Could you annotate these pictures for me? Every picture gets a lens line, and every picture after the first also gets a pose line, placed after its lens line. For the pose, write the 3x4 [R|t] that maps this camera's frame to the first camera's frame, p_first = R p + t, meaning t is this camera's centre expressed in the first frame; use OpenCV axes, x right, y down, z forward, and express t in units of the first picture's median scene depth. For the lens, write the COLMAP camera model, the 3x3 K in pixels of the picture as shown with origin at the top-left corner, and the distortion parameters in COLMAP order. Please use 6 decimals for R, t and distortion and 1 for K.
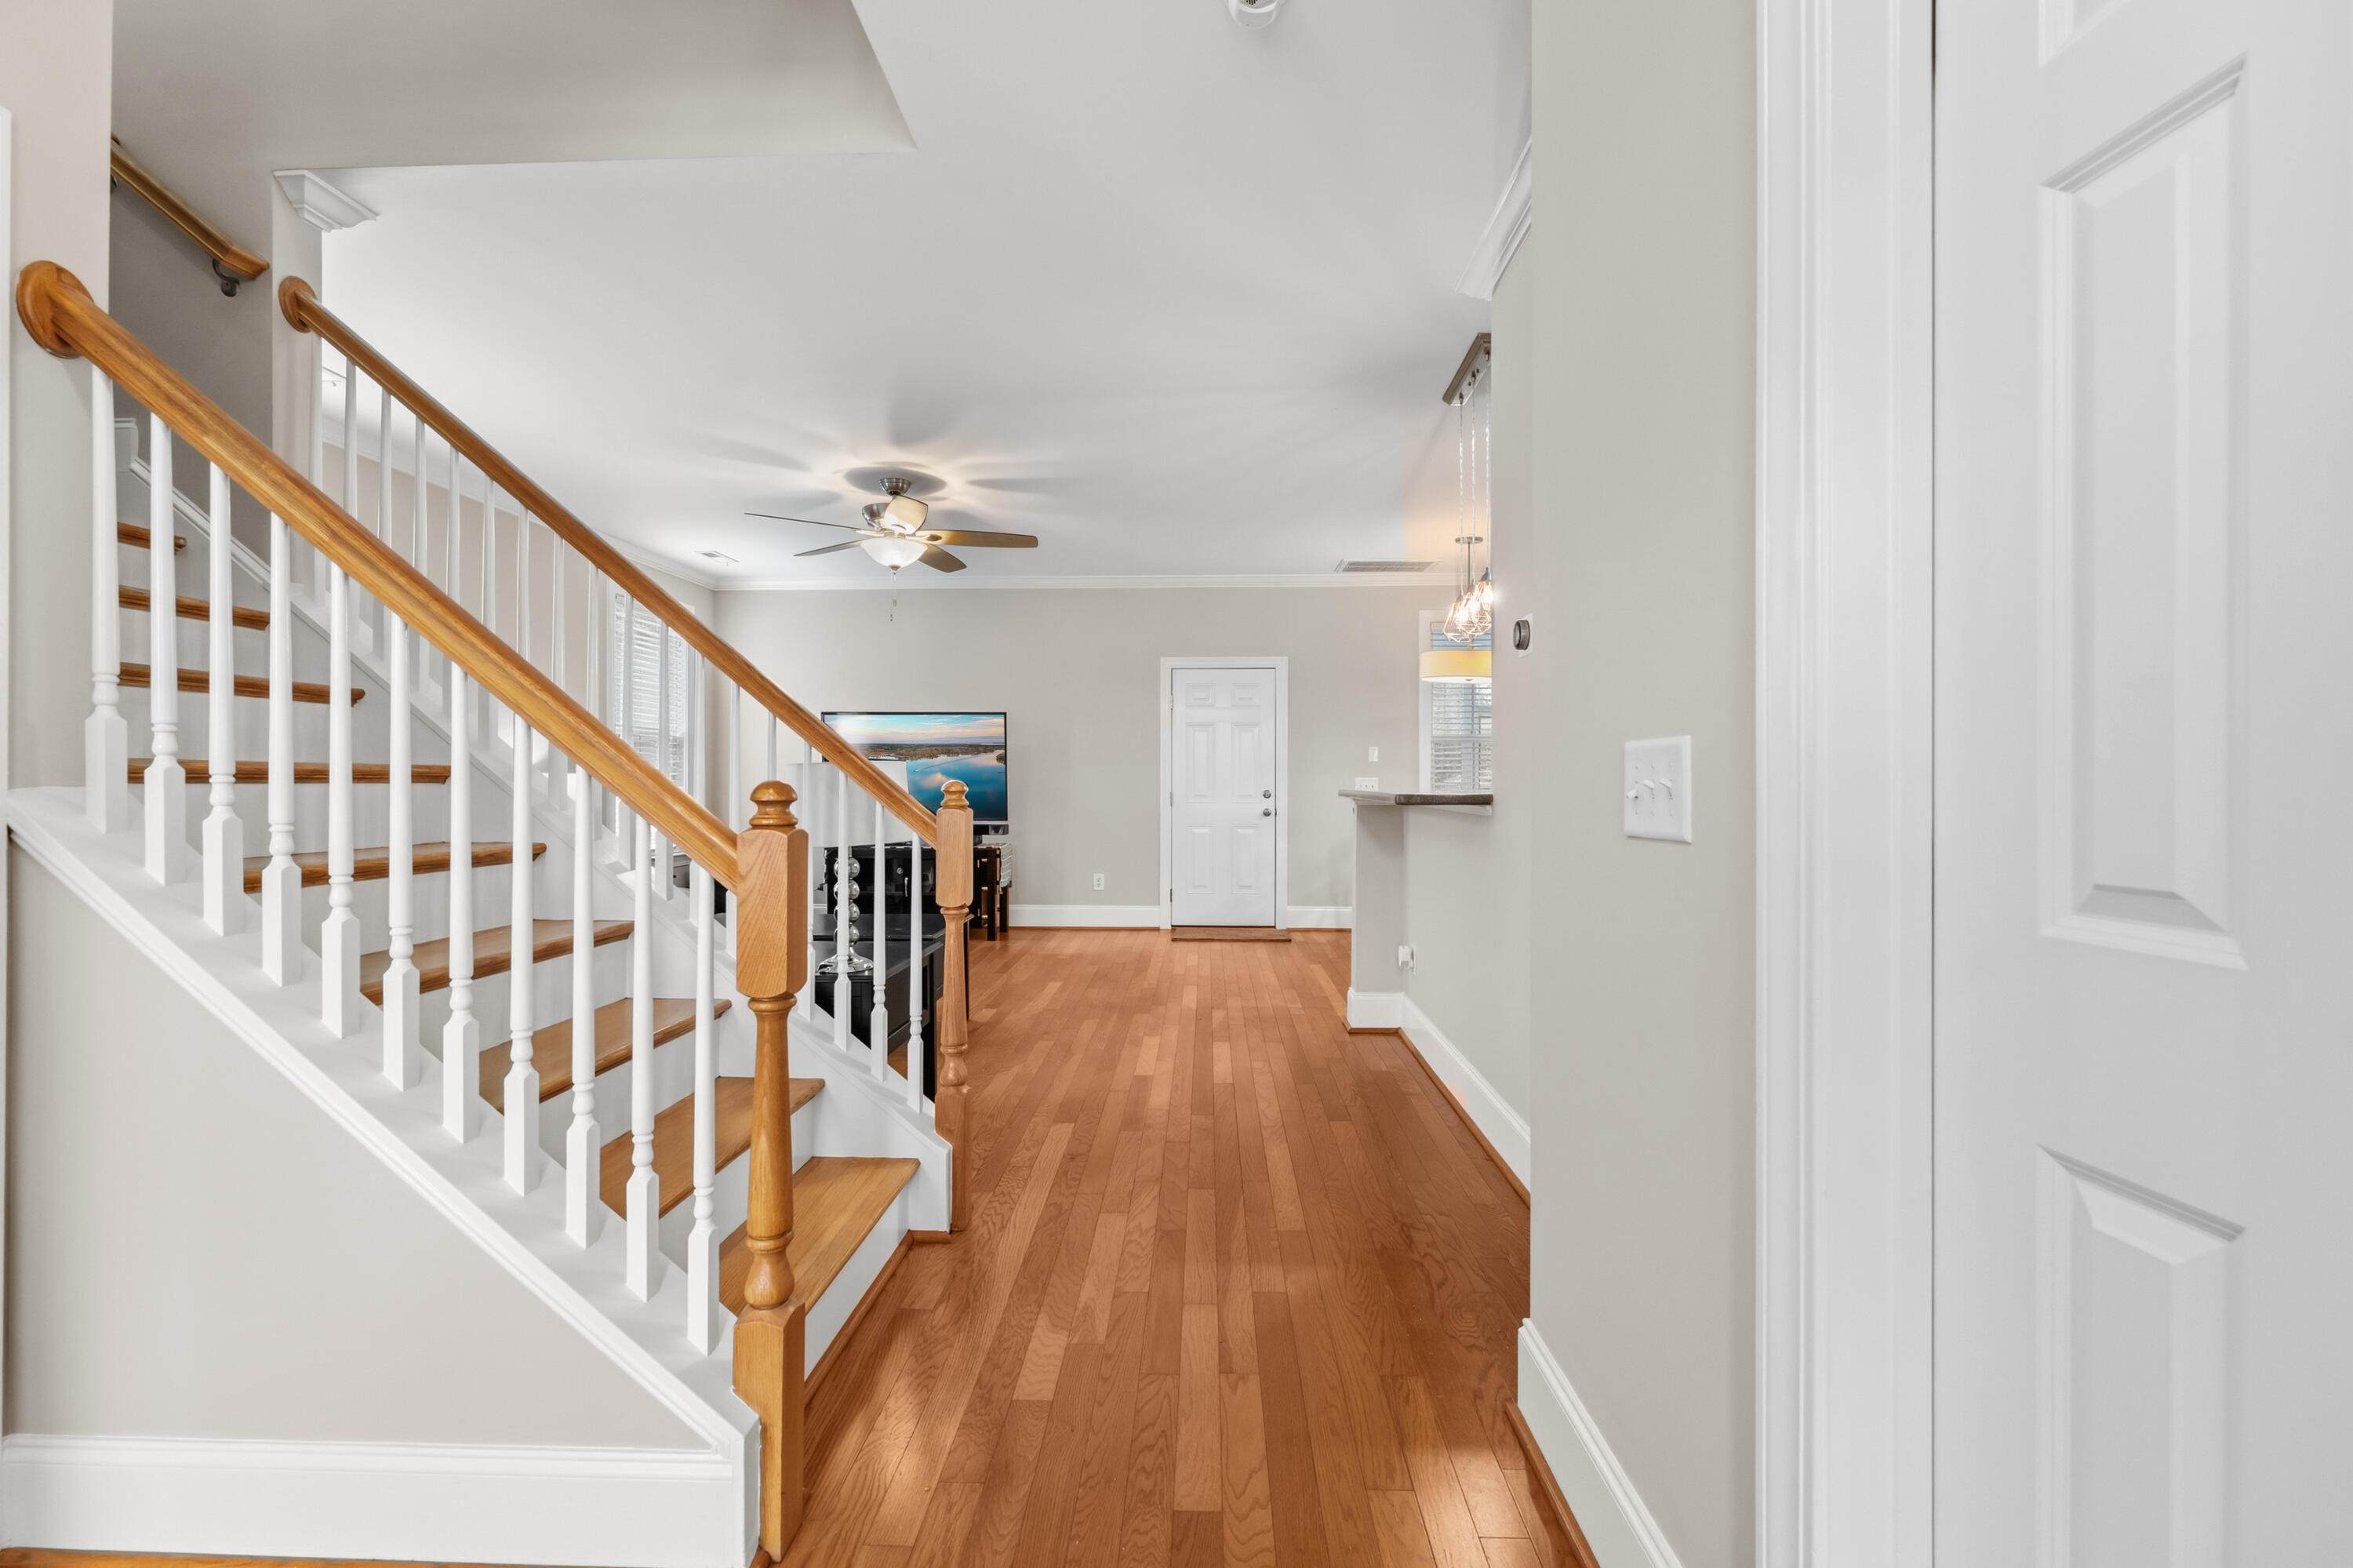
lens RADIAL K [[1046.9, 0, 1172.1], [0, 1046.9, 785.8], [0, 0, 1]] dist [0.013075, -0.000002]
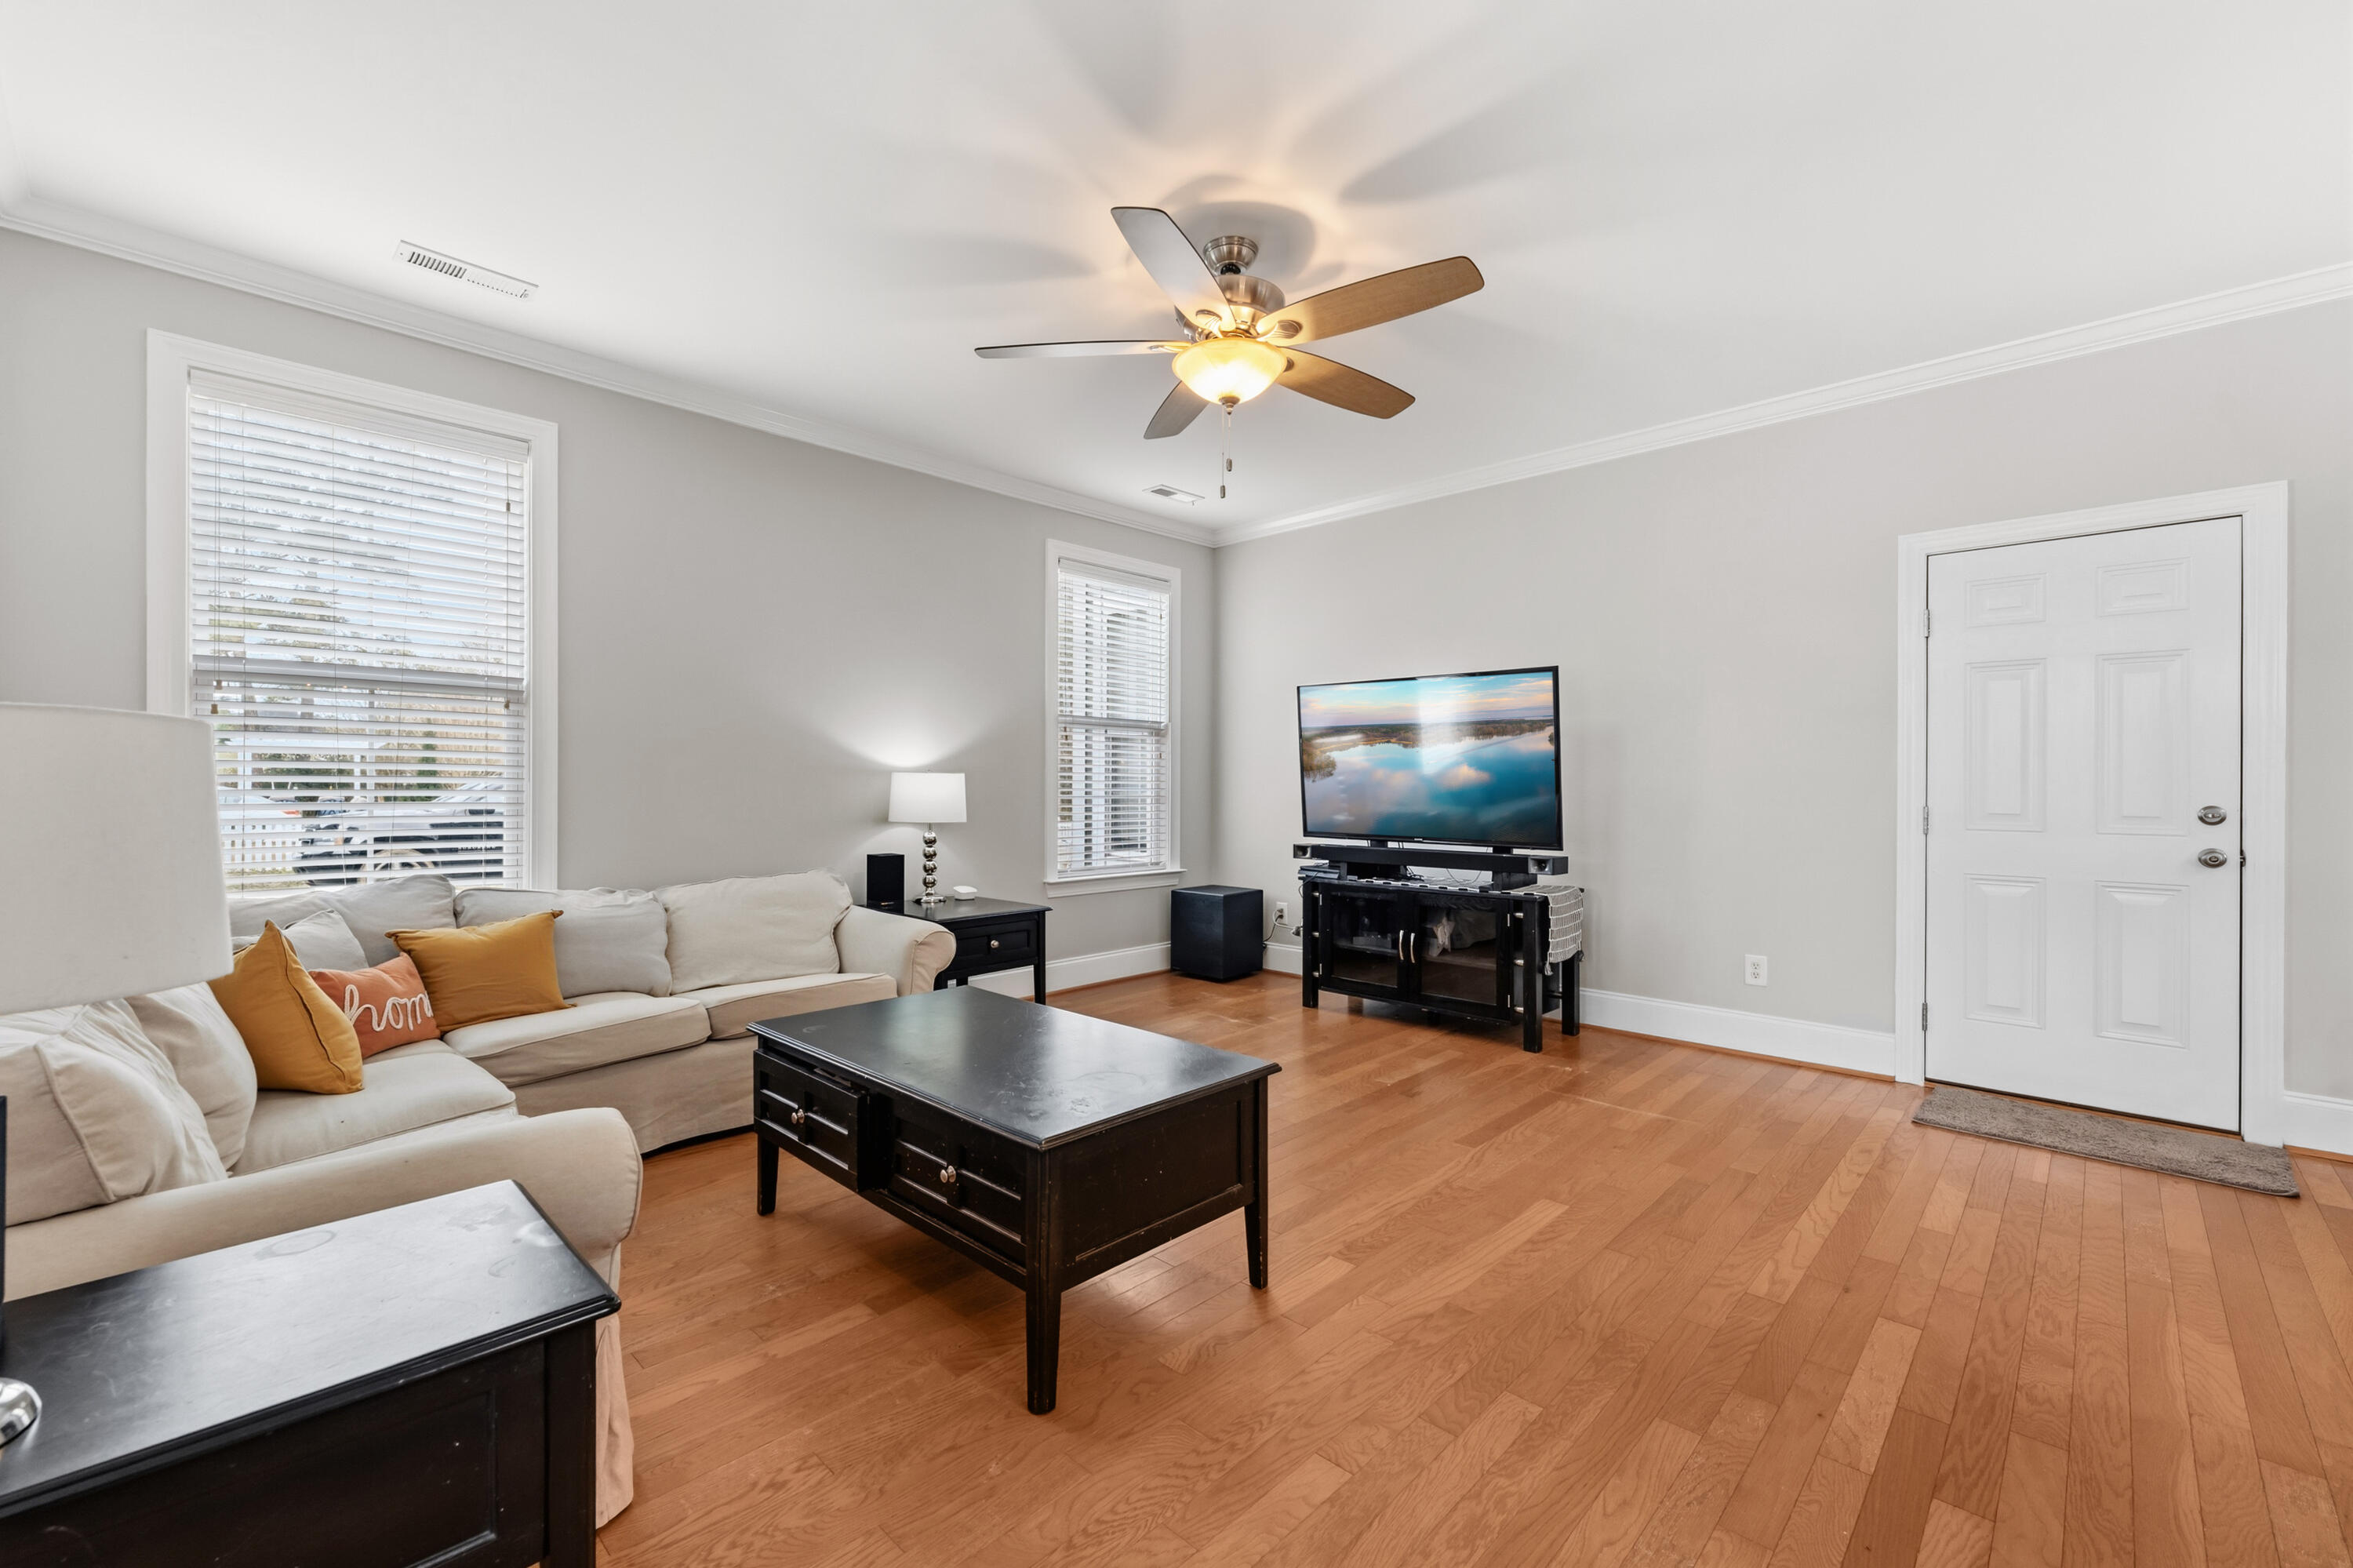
lens RADIAL K [[979.4, 0, 1167.6], [0, 979.4, 786.6], [0, 0, 1]] dist [0.010590, 0.000198]
pose [[0.742542, 0.003504, -0.669790, 0.046926], [-0.005736, 0.999983, -0.001128, -0.000910], [0.669775, 0.004680, 0.742549, 0.433012]]
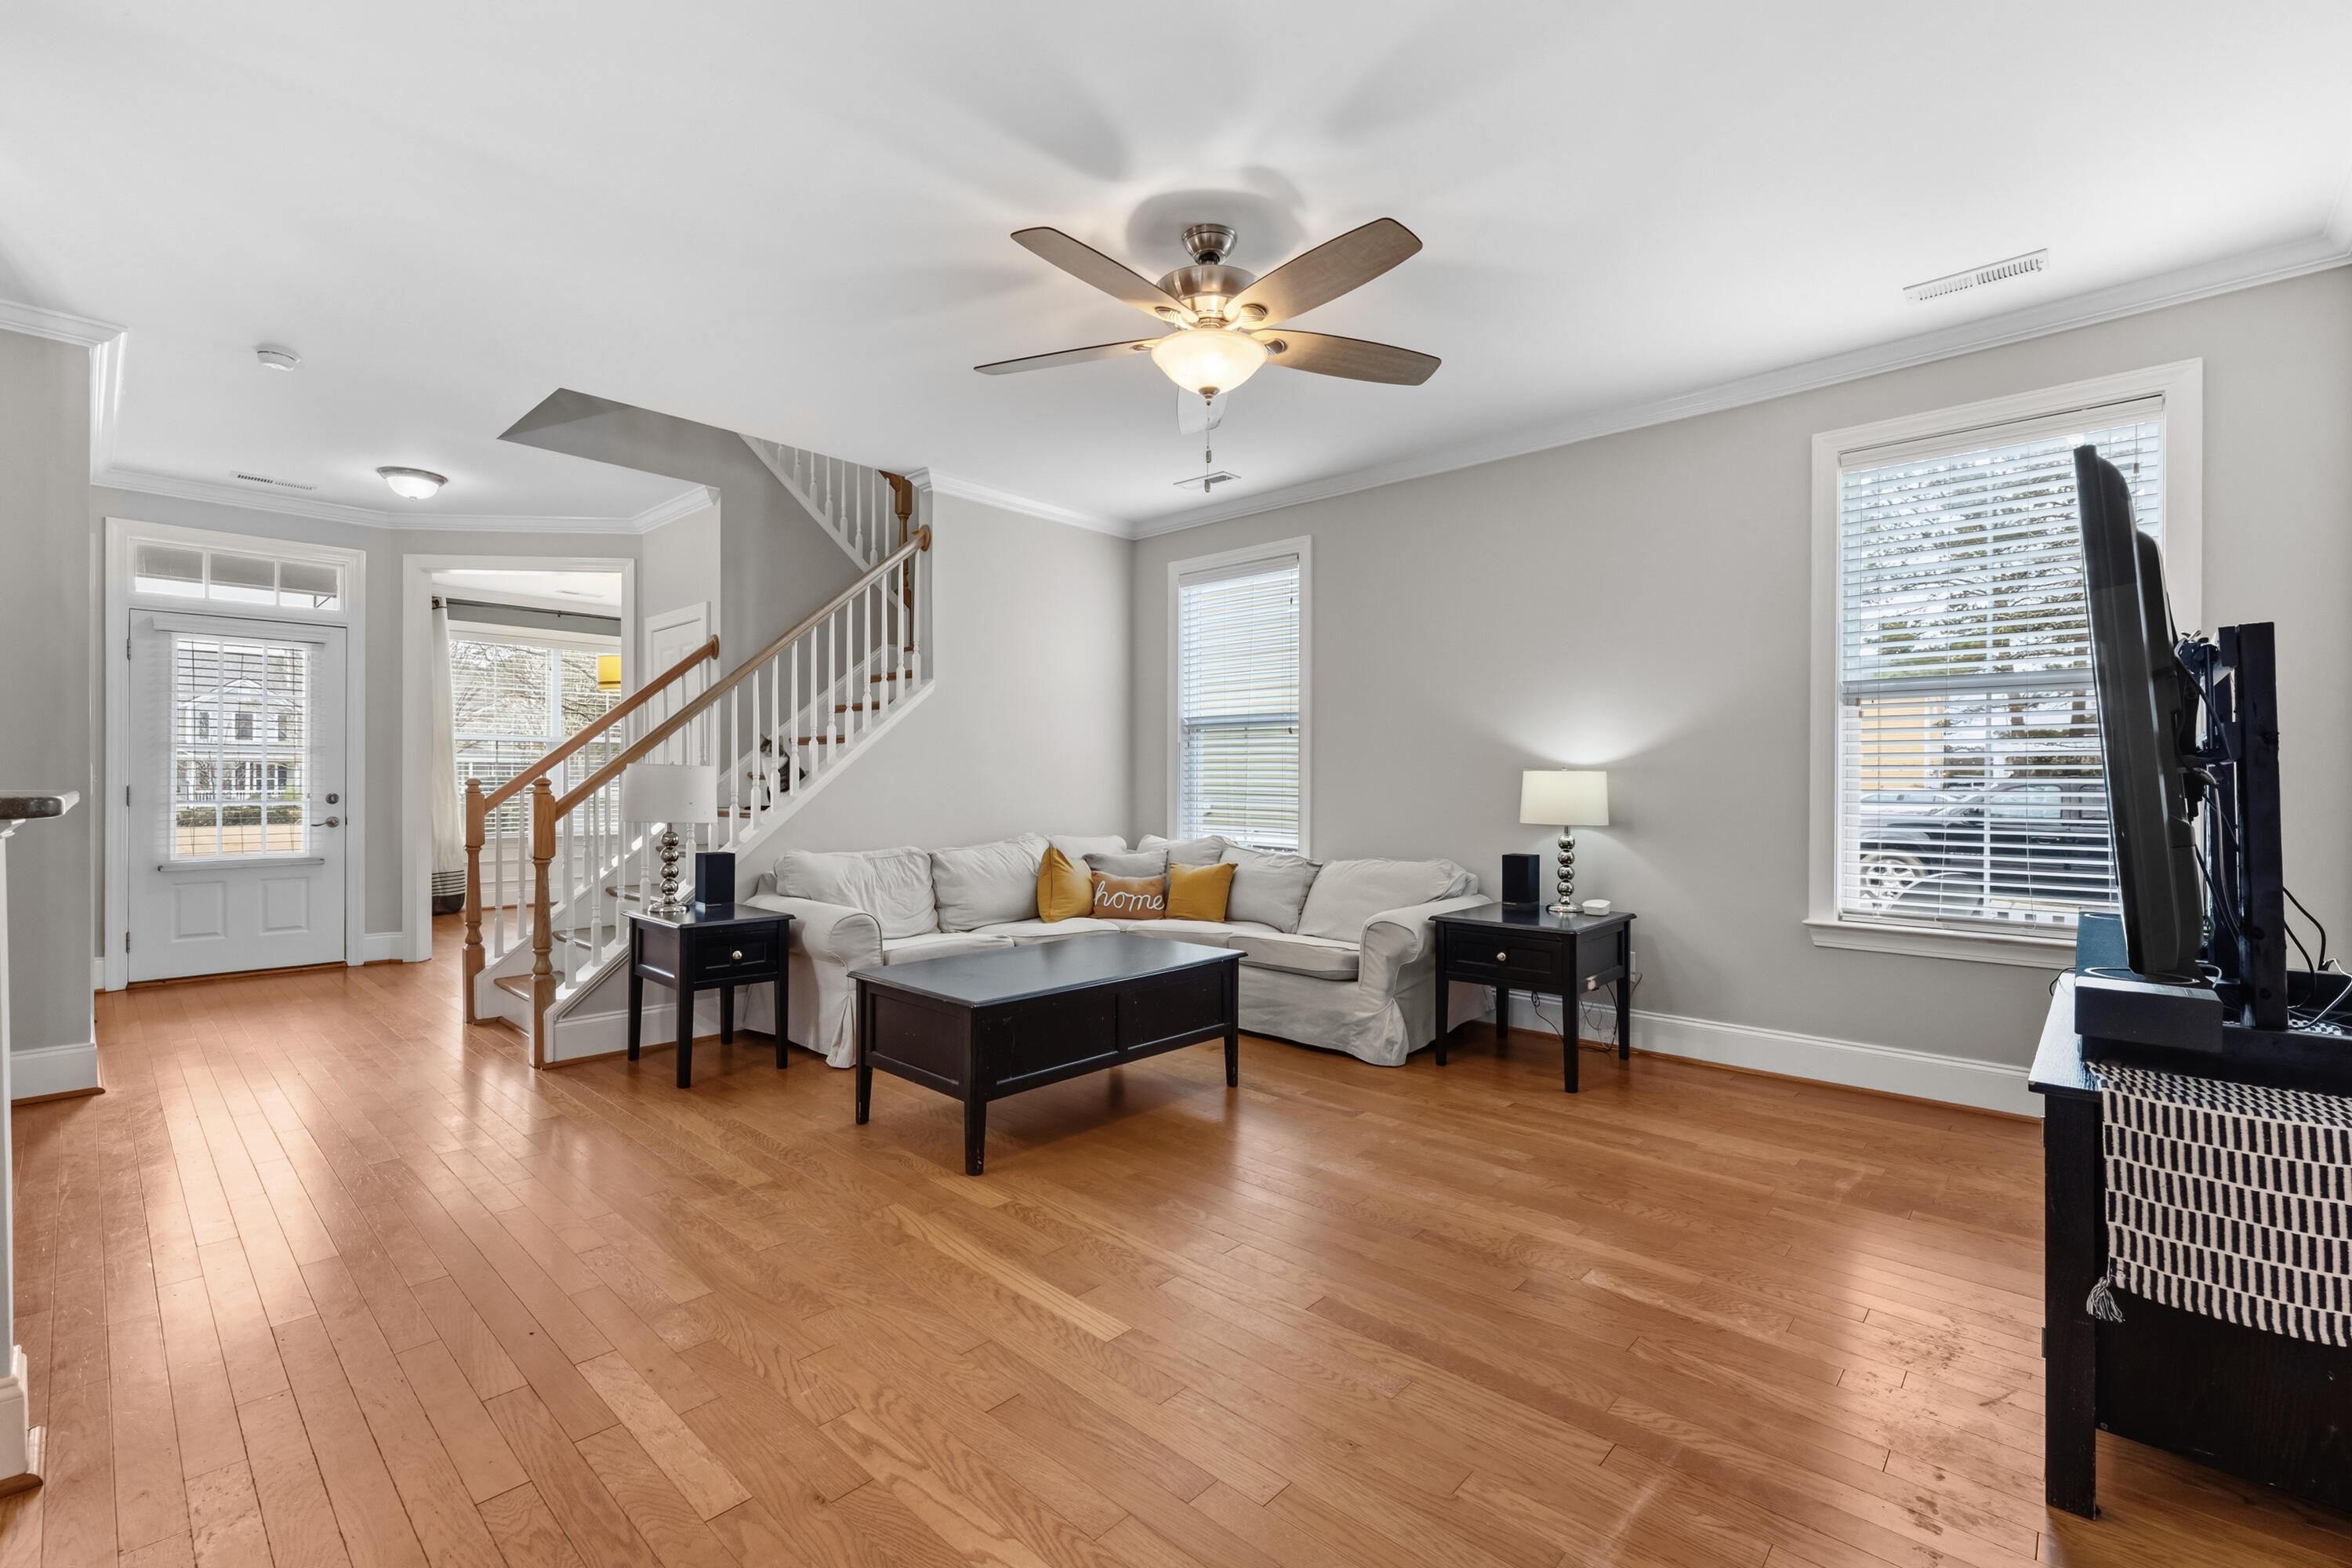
lens RADIAL K [[1046.4, 0, 1168.2], [0, 1046.4, 776.0], [0, 0, 1]] dist [0.013075, -0.000002]
pose [[-0.671812, -0.013014, -0.740608, 0.117472], [-0.011118, 0.999910, -0.007485, 0.000806], [0.740639, 0.003206, -0.671896, 1.010182]]
